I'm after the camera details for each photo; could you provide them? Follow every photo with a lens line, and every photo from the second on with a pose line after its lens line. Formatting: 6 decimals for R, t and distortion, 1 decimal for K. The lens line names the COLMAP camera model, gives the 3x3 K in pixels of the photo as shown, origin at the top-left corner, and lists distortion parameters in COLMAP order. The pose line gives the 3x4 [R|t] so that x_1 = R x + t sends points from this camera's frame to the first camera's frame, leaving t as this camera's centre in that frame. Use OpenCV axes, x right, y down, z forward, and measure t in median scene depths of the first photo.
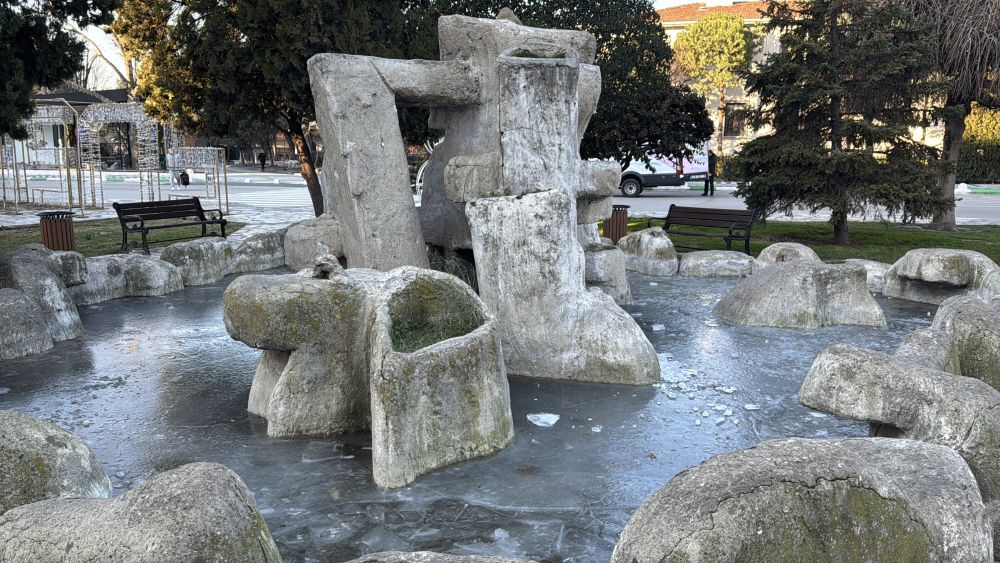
lens RADIAL K [[850.4, 0, 500.0], [0, 850.4, 281.5], [0, 0, 1]] dist [0.151377, -0.264307]
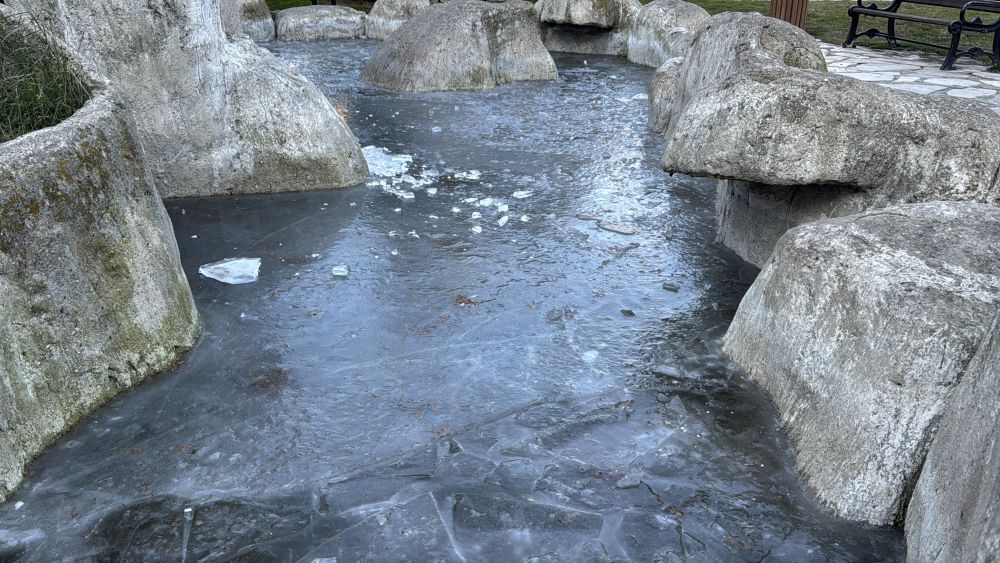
lens RADIAL K [[850.4, 0, 500.0], [0, 850.4, 281.5], [0, 0, 1]] dist [0.151377, -0.264307]
pose [[0.853899, -0.192629, 0.483478, -0.062793], [0.074536, 0.964669, 0.252703, 0.035683], [-0.515074, -0.179746, 0.838087, 0.388260]]
